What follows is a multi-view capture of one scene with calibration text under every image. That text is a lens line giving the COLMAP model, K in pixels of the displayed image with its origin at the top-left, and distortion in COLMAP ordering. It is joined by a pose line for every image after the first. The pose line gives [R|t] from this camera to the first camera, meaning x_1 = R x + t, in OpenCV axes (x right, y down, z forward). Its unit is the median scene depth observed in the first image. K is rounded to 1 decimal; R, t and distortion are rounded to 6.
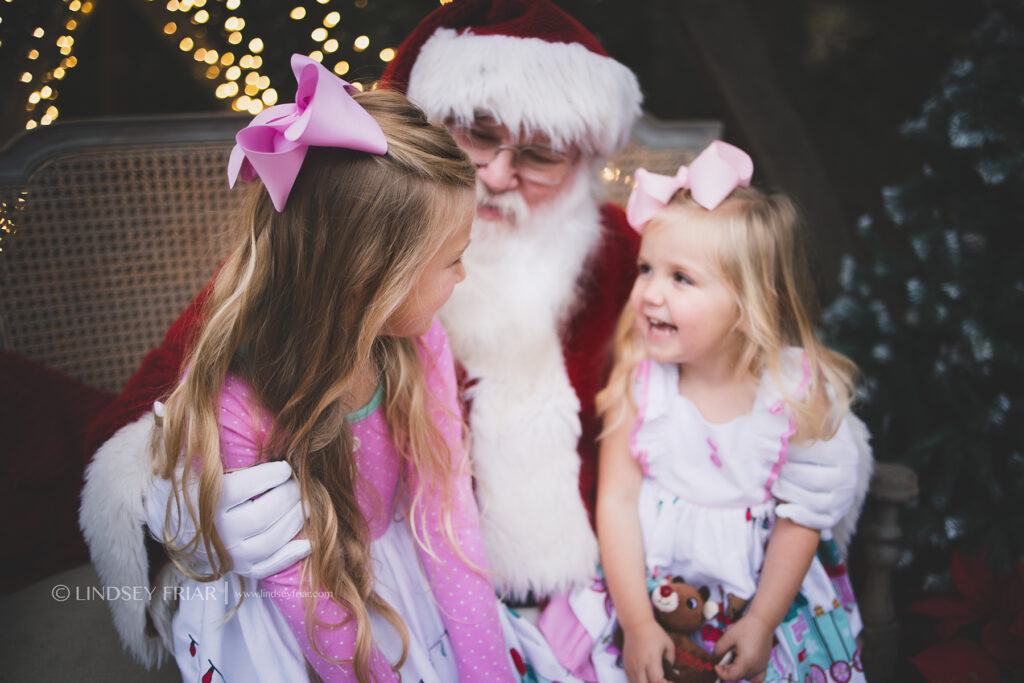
lens RADIAL K [[1042.1, 0, 512.9], [0, 1042.1, 346.5], [0, 0, 1]] dist [-0.059814, 0.000000]
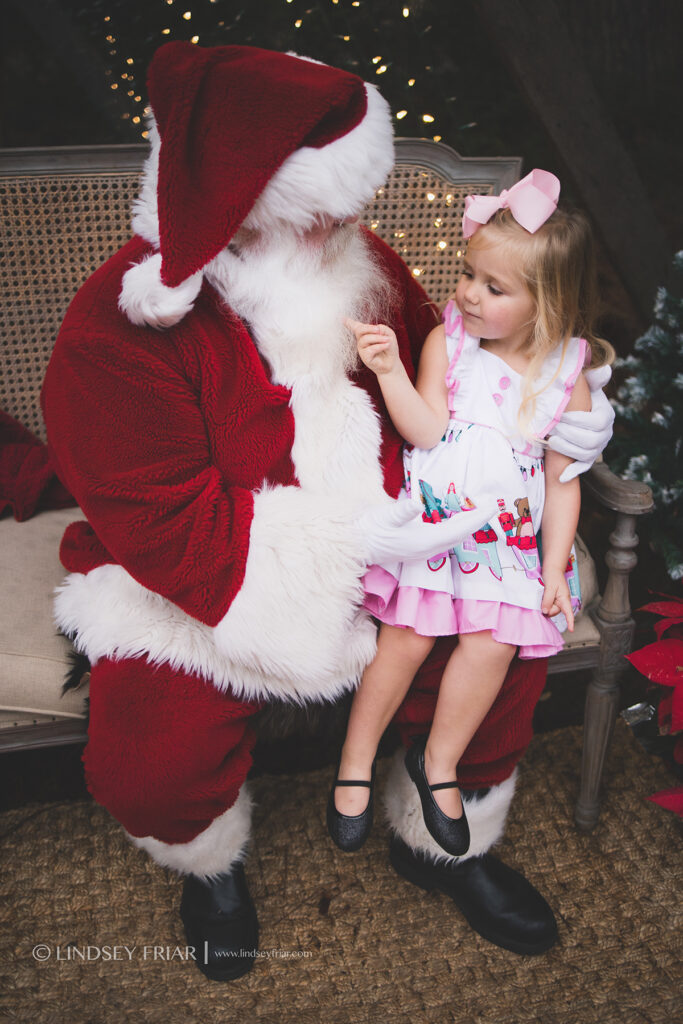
lens RADIAL K [[1042.1, 0, 341.6], [0, 1042.1, 520.0], [0, 0, 1]] dist [-0.059814, 0.000000]
pose [[0.995330, 0.044190, -0.085826, 0.141913], [-0.030662, 0.987753, 0.152985, -0.006064], [0.091535, -0.149639, 0.984495, -0.129566]]
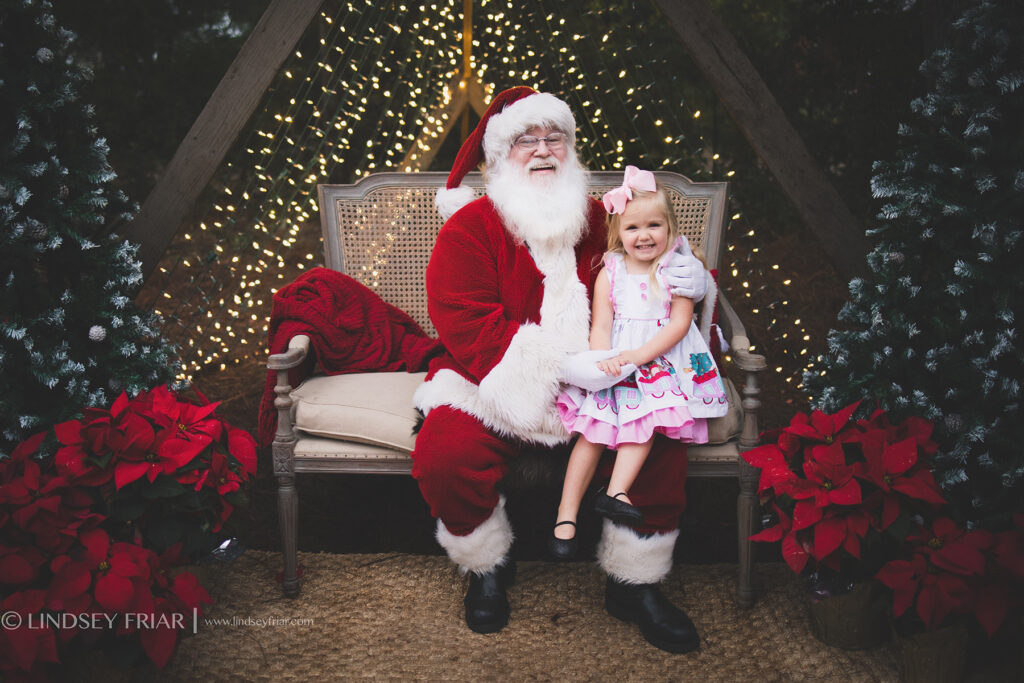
lens RADIAL K [[1159.2, 0, 470.4], [0, 1159.2, 304.0], [0, 0, 1]] dist [-0.051780, 0.000000]
pose [[0.916129, 0.049445, -0.397823, 0.671498], [-0.111460, 0.984653, -0.134295, 0.336367], [0.385078, 0.167373, 0.907580, -1.022453]]
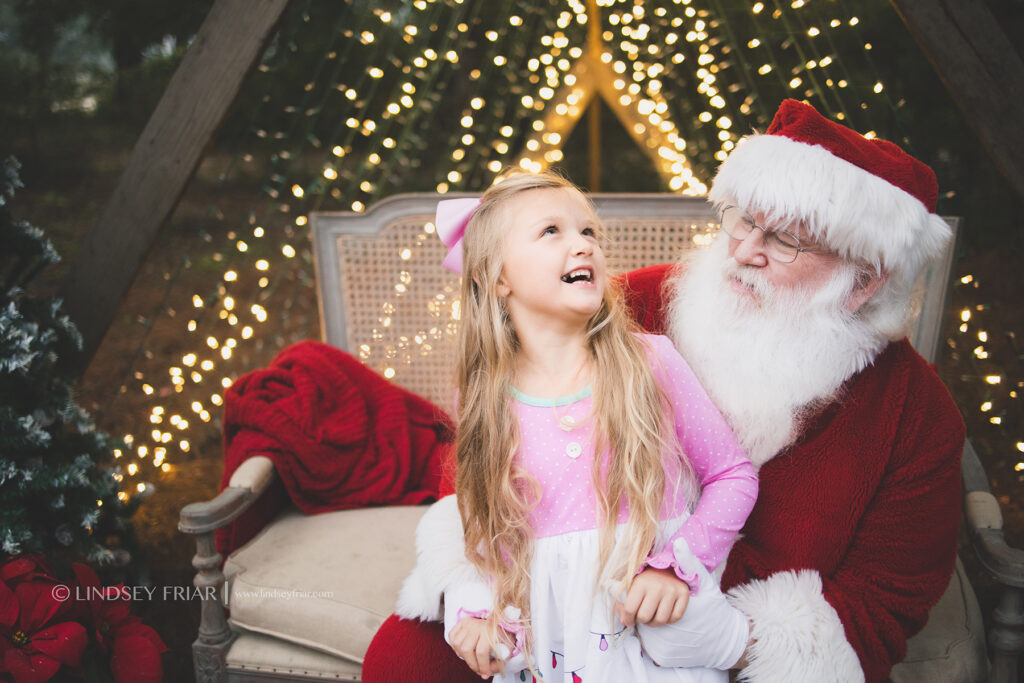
lens RADIAL K [[1042.1, 0, 507.6], [0, 1042.1, 338.1], [0, 0, 1]] dist [-0.059814, 0.000000]
pose [[0.859837, 0.093386, -0.501955, 0.390993], [-0.140908, 0.988352, -0.057494, 0.033846], [0.490739, 0.120164, 0.862981, -0.128001]]
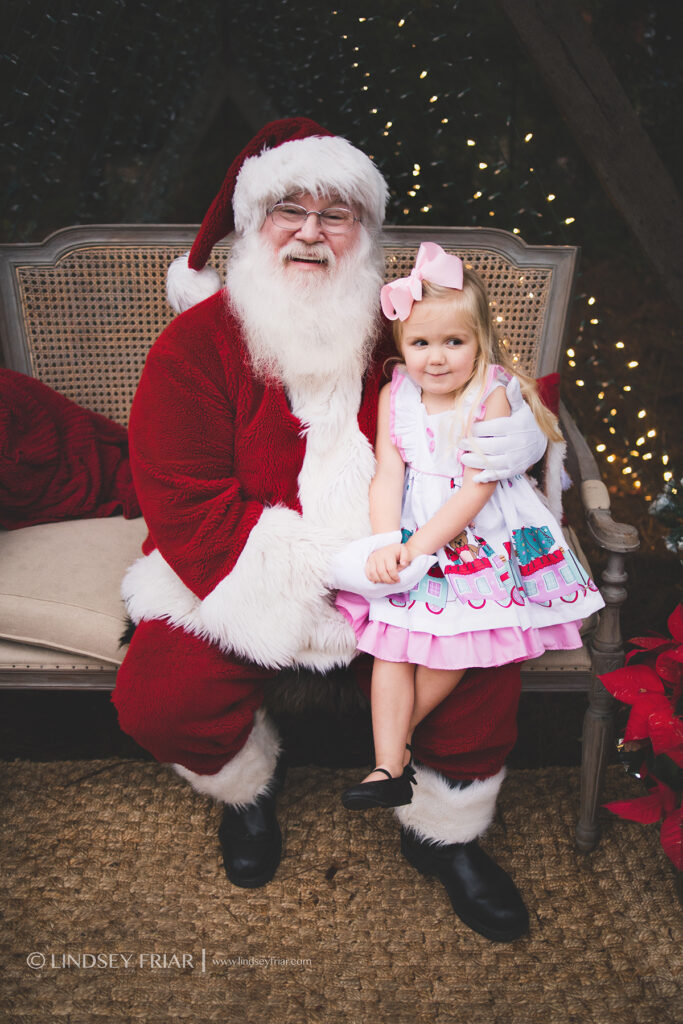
lens RADIAL K [[1083.8, 0, 340.3], [0, 1083.8, 510.7], [0, 0, 1]] dist [-0.061683, 0.000000]
pose [[0.944662, 0.120548, -0.305092, 0.412629], [-0.104708, 0.992188, 0.067825, 0.040680], [0.310885, -0.032126, 0.949904, -0.345376]]
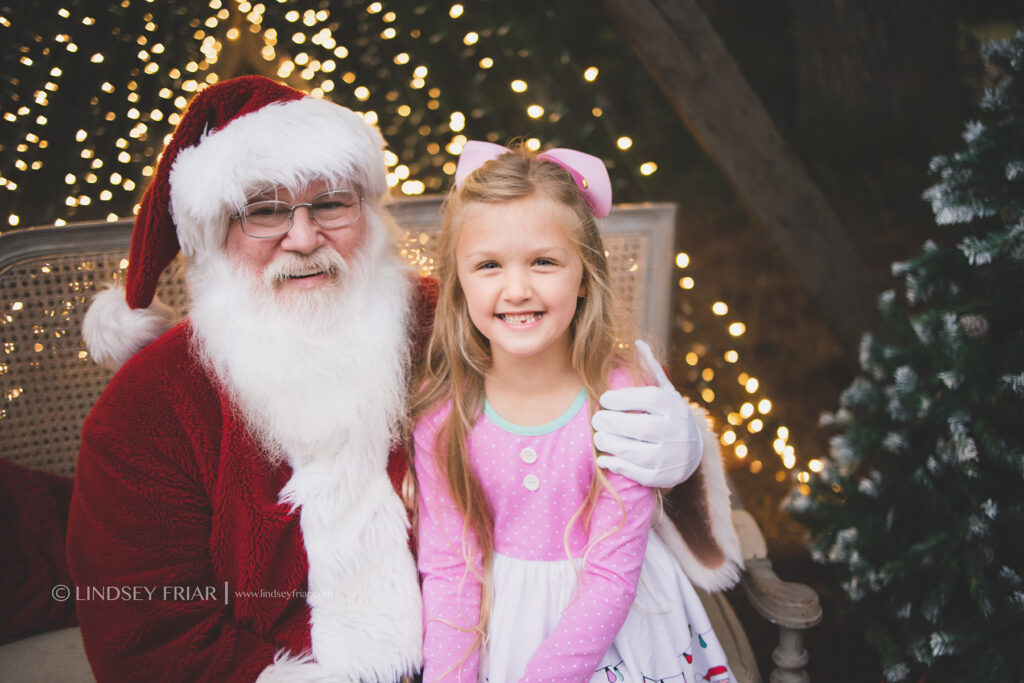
lens RADIAL K [[1042.1, 0, 513.3], [0, 1042.1, 340.5], [0, 0, 1]] dist [-0.059814, 0.000000]
pose [[0.977174, 0.001443, -0.212435, 0.296687], [-0.008967, 0.999366, -0.034459, -0.065243], [0.212250, 0.035577, 0.976568, 0.040129]]
